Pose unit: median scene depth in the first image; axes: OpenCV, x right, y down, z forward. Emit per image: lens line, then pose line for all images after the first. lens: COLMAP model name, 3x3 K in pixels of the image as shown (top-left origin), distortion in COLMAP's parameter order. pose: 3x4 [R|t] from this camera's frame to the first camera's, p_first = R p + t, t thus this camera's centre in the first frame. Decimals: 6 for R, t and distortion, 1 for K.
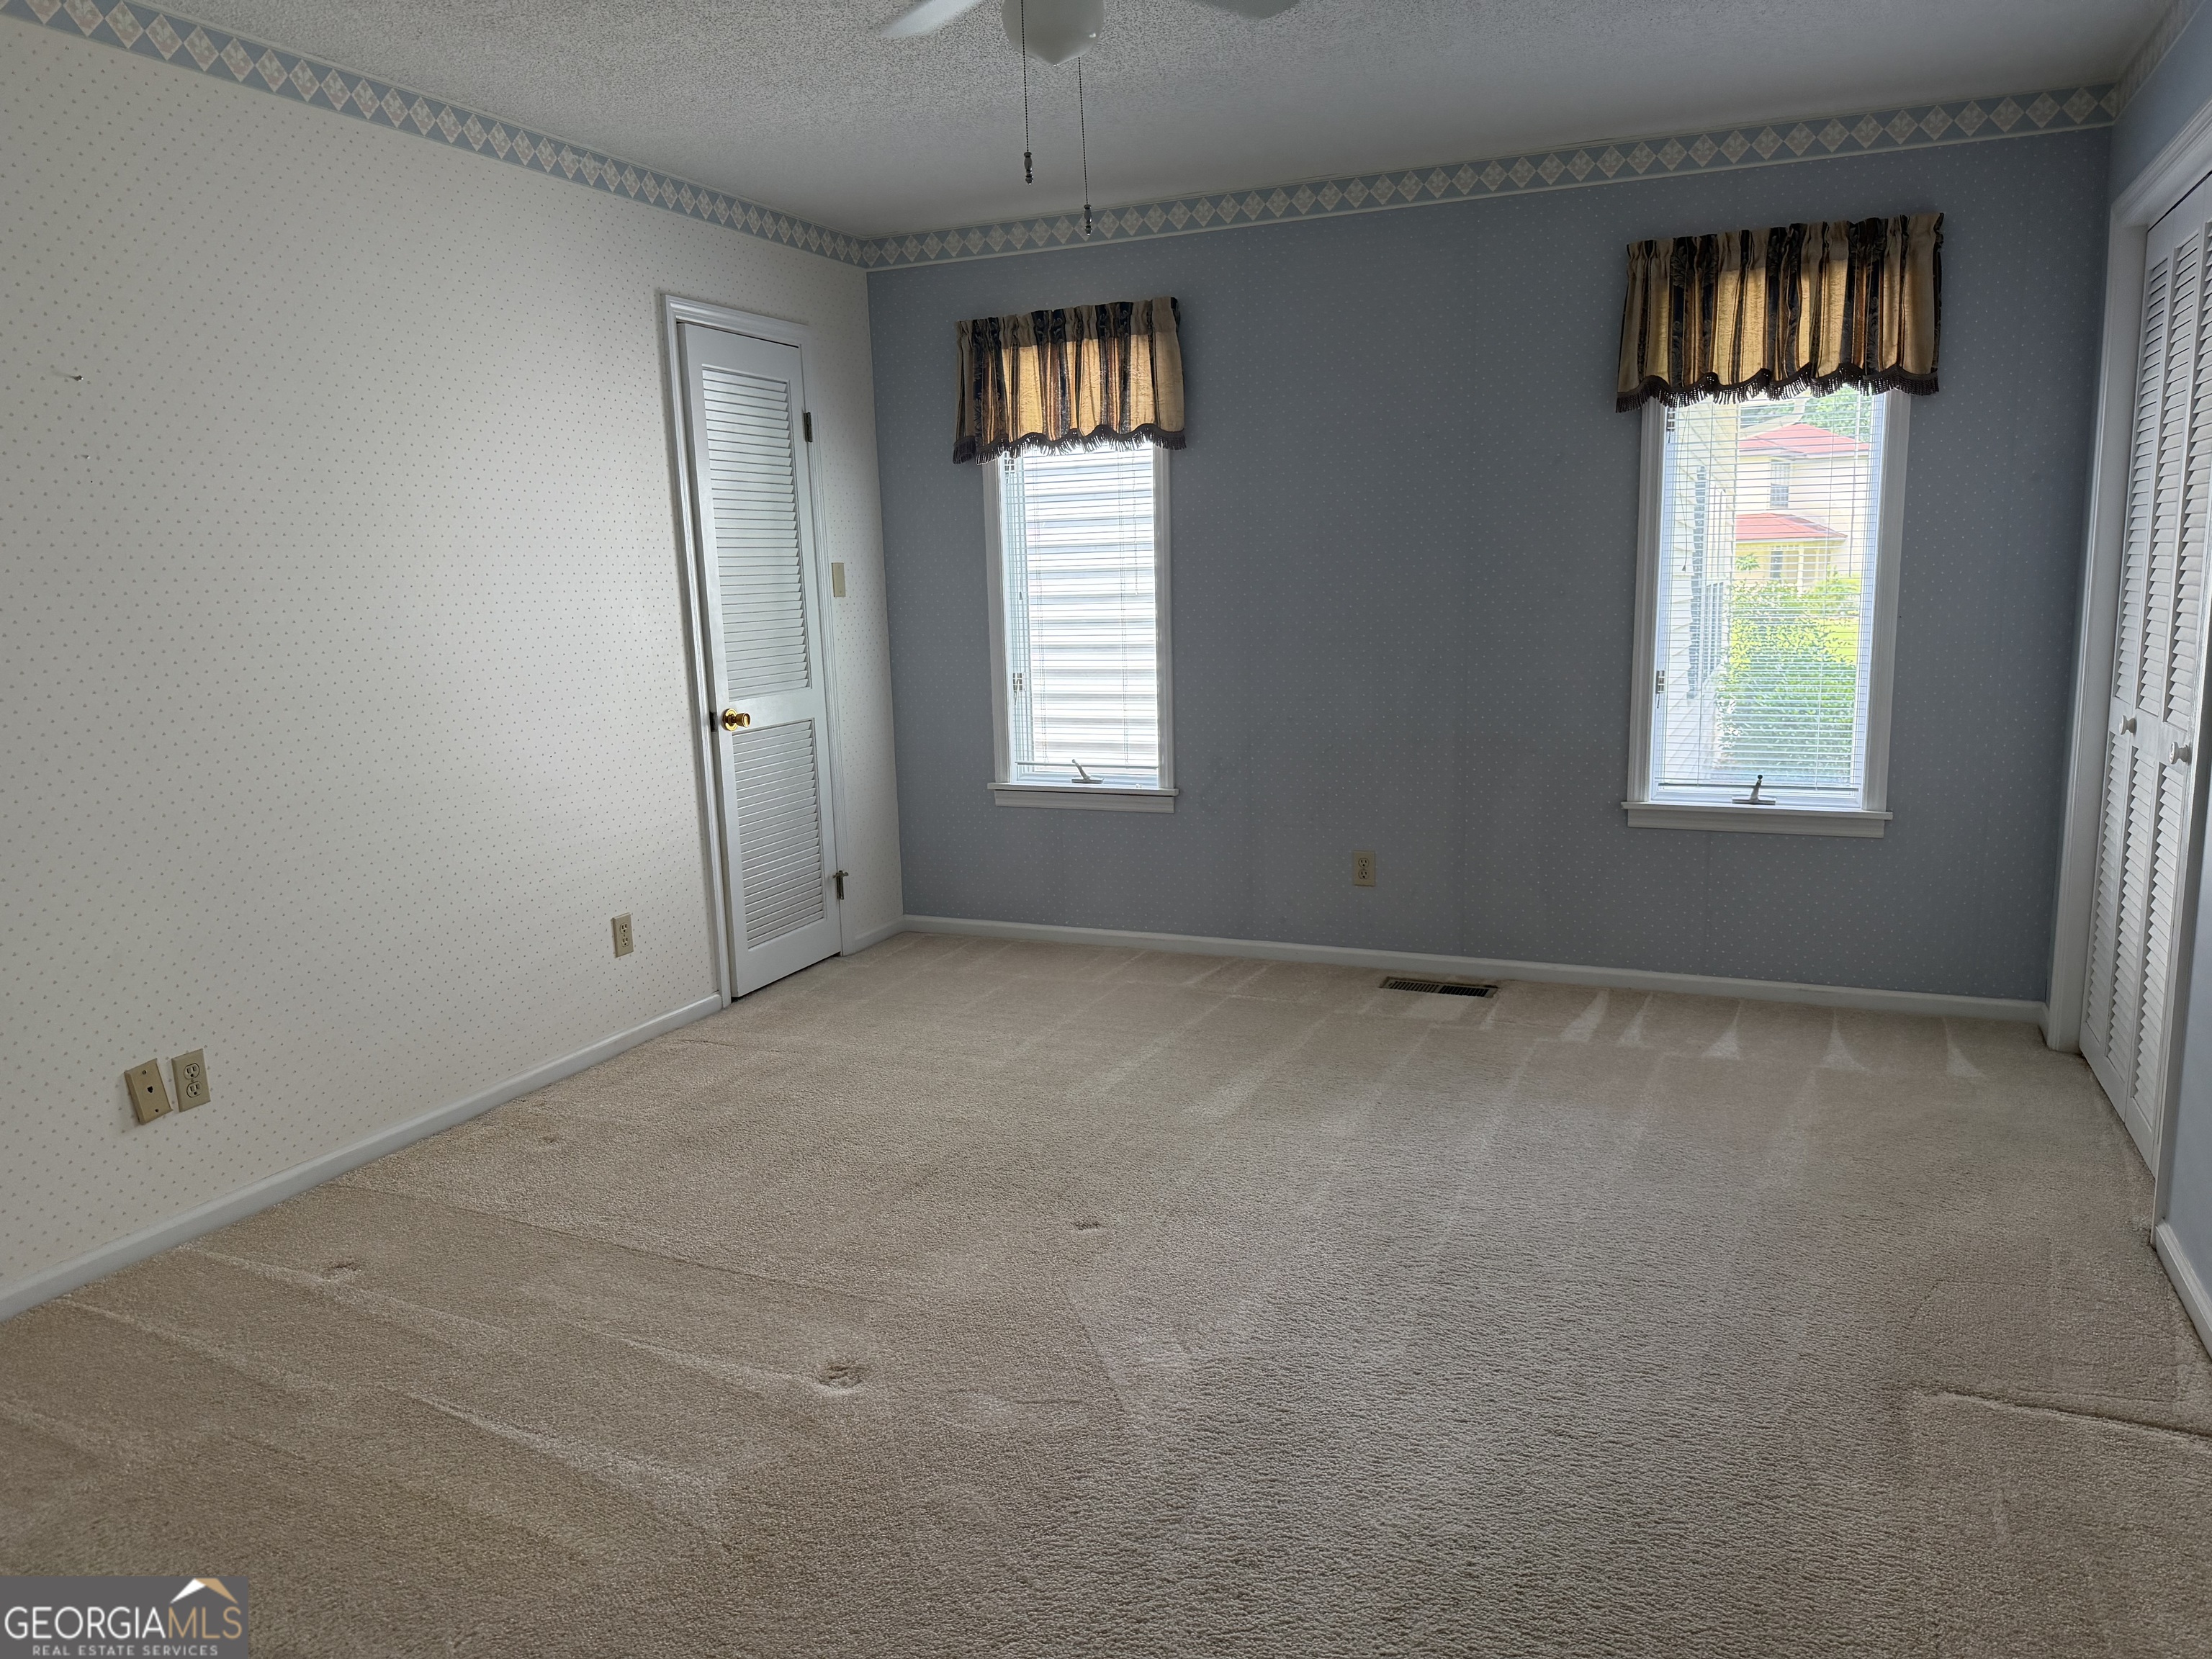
lens RADIAL K [[1562.7, 0, 1111.9], [0, 1562.7, 839.9], [0, 0, 1]] dist [0.065252, -0.092230]
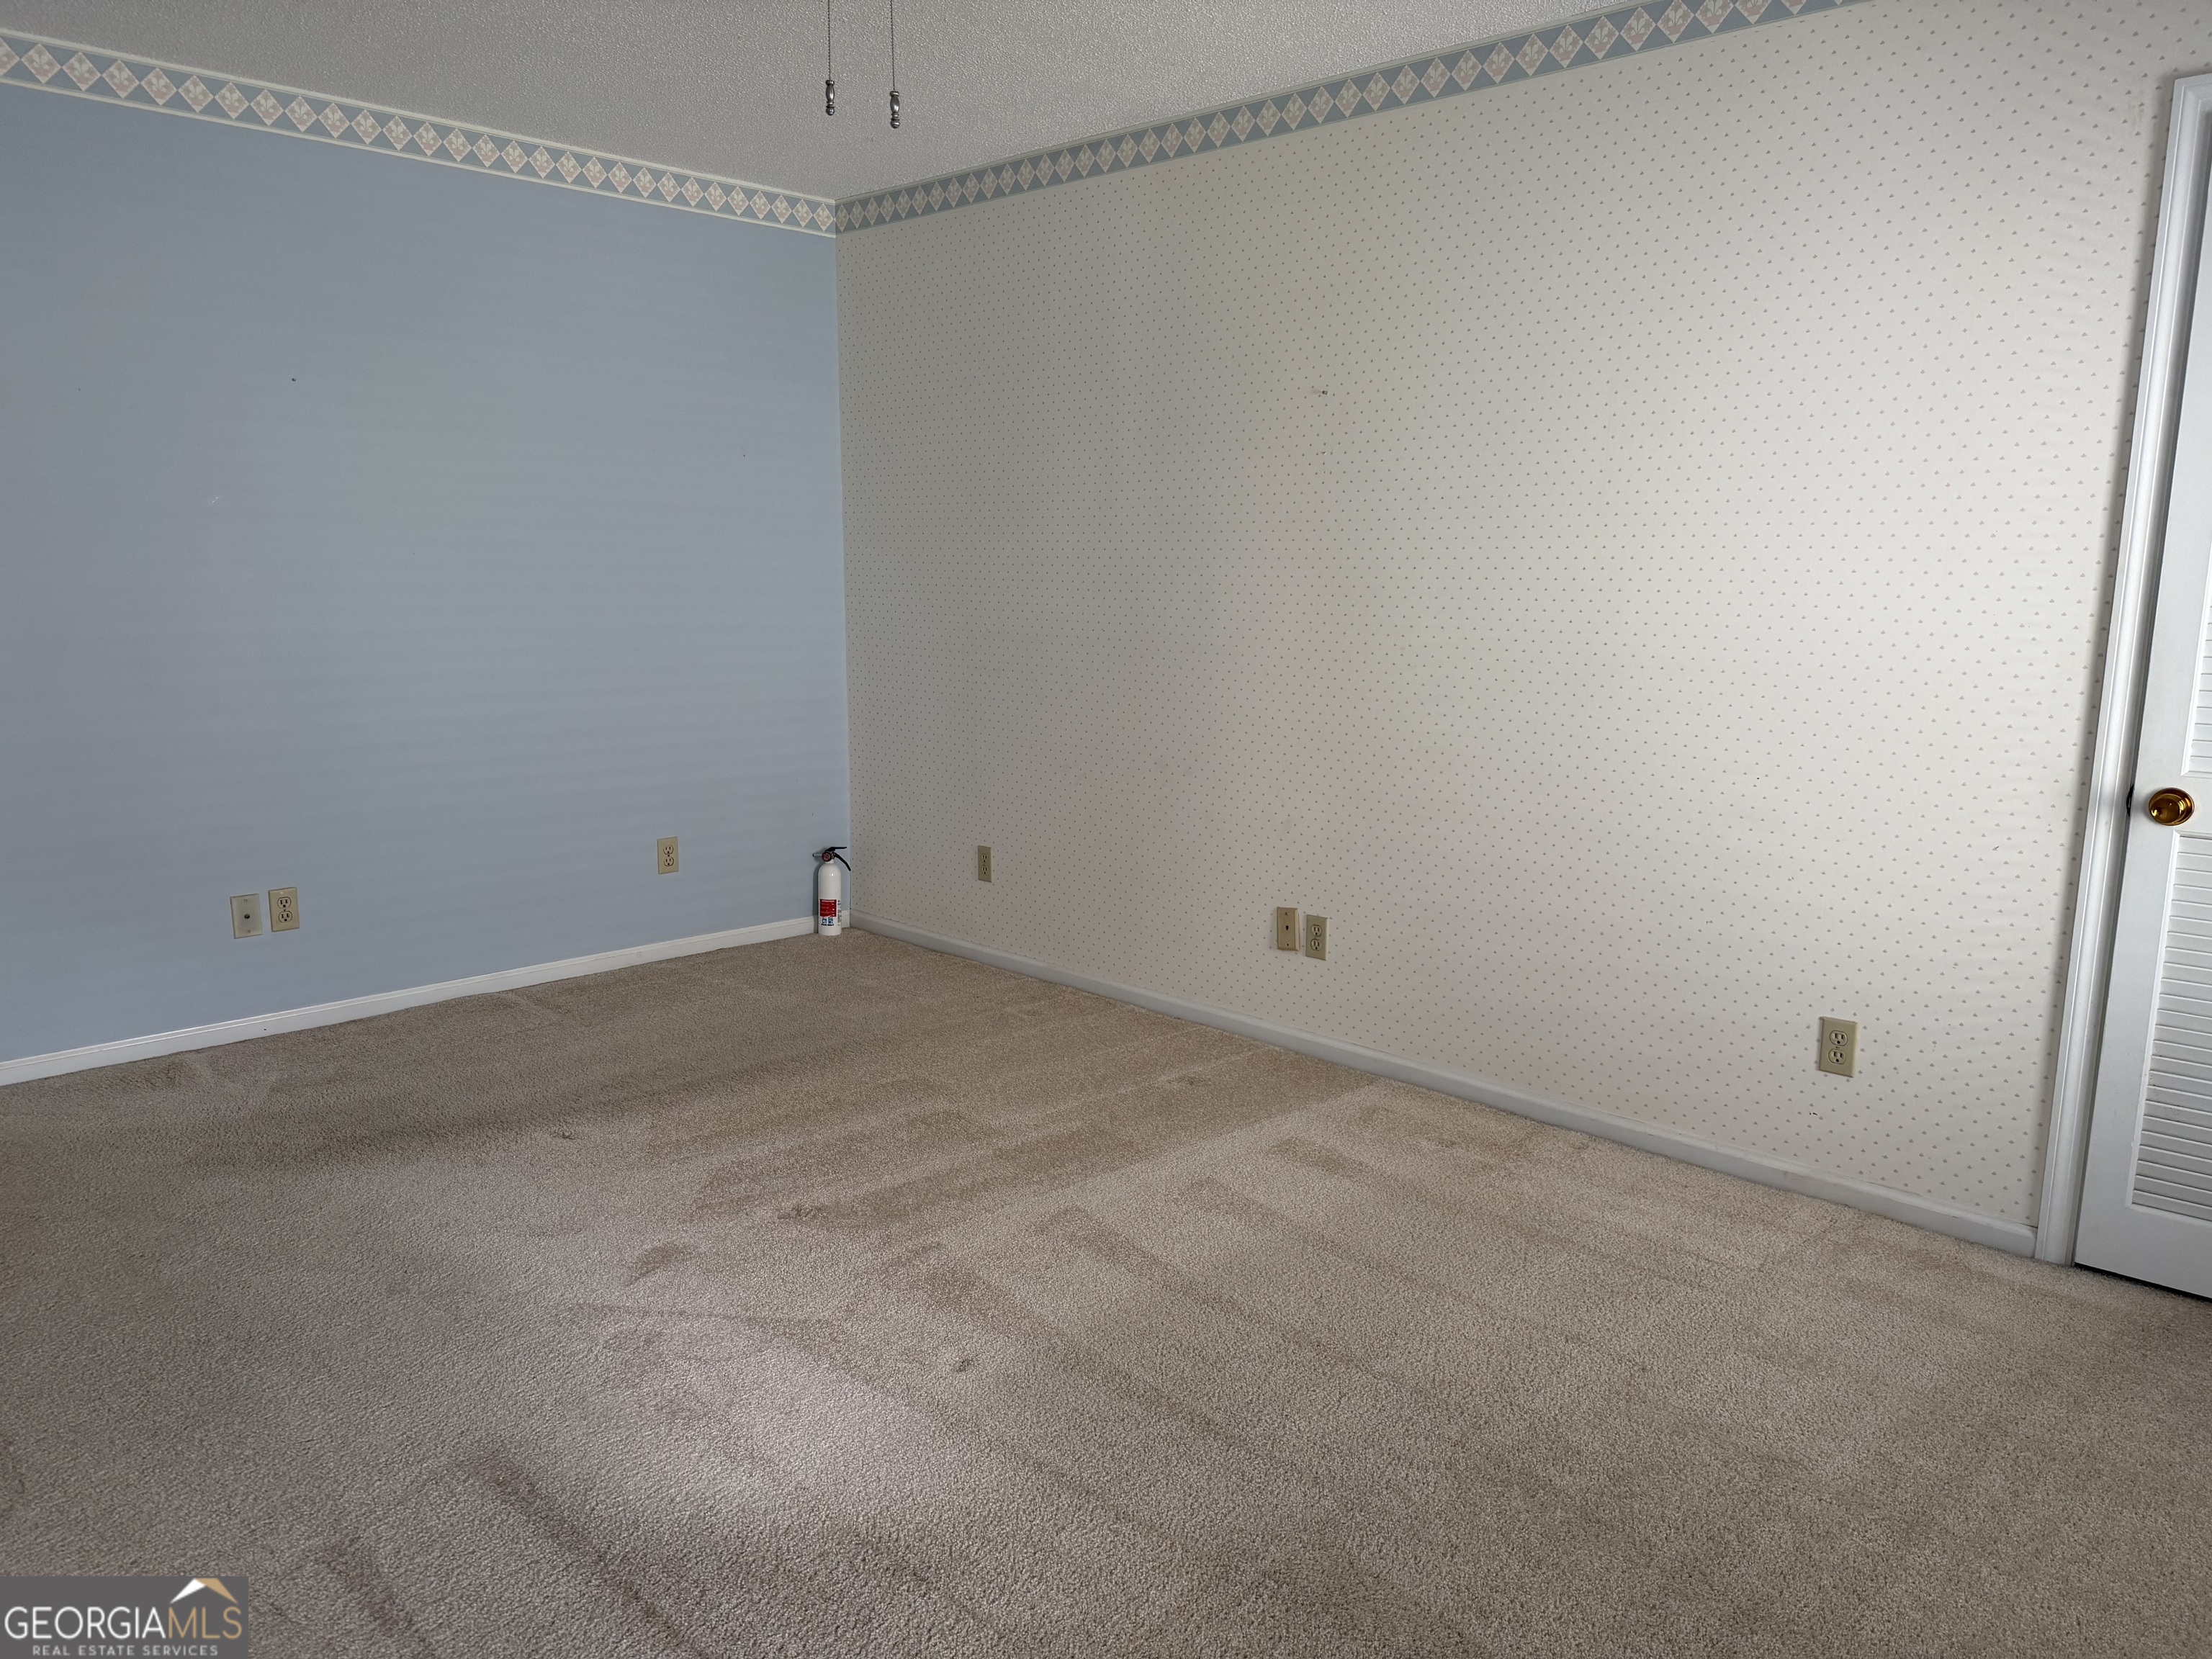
lens RADIAL K [[1562.7, 0, 1107.9], [0, 1562.7, 819.6], [0, 0, 1]] dist [0.065252, -0.092230]
pose [[-0.371994, 0.179846, -0.910646, 0.496353], [-0.151856, 0.956042, 0.250844, -0.185478], [0.915729, 0.231600, -0.328331, 0.985216]]
